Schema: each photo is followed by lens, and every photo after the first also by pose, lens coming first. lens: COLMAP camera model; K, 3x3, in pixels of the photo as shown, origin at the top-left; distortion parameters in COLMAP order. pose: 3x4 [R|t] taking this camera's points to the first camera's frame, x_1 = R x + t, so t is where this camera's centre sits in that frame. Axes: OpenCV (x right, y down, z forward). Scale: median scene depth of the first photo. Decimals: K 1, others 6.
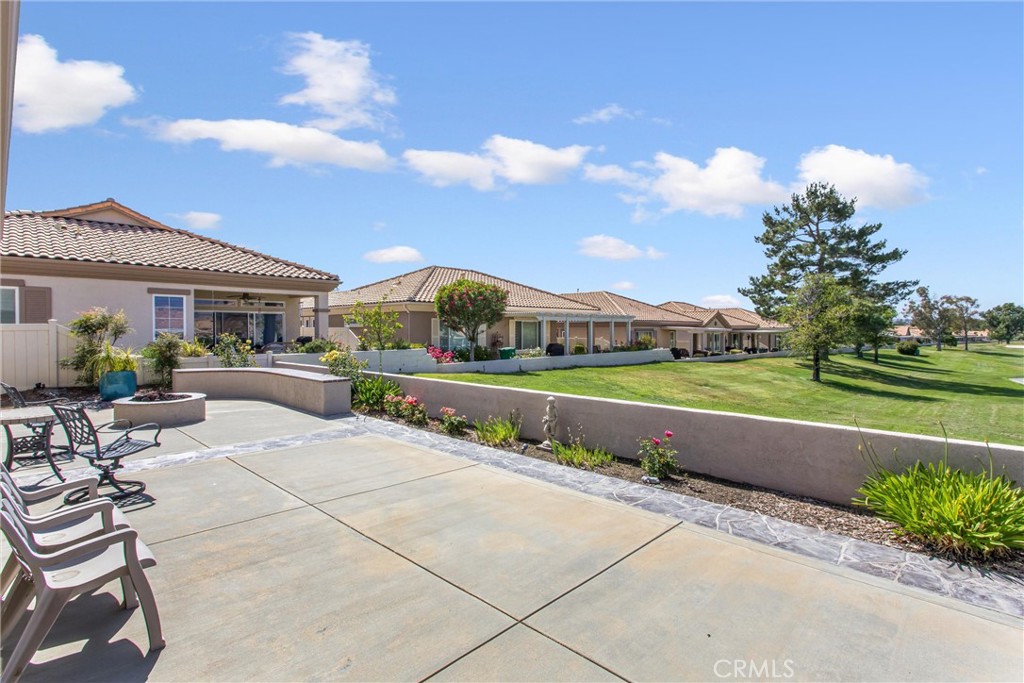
lens RADIAL K [[500.1, 0, 507.0], [0, 500.1, 340.3], [0, 0, 1]] dist [0.000991, 0.000236]
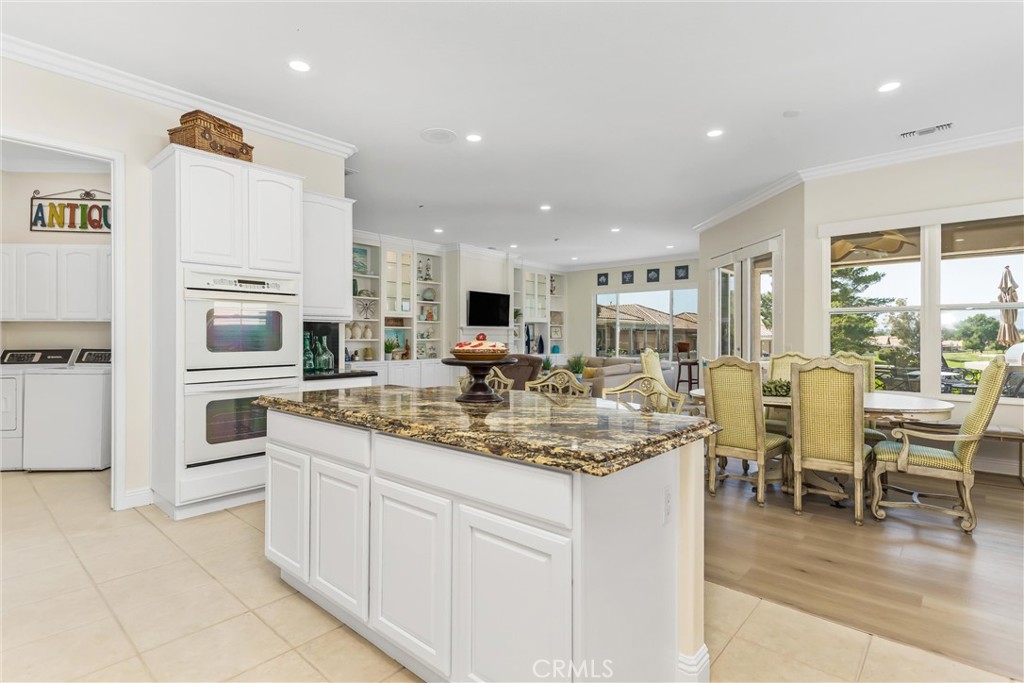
lens RADIAL K [[500.1, 0, 507.9], [0, 500.1, 340.7], [0, 0, 1]] dist [0.000991, 0.000236]
pose [[0.999672, 0.004870, 0.025145, -0.151467], [-0.004486, 0.999873, -0.015272, 0.009813], [-0.025217, 0.015154, 0.999567, -0.195732]]
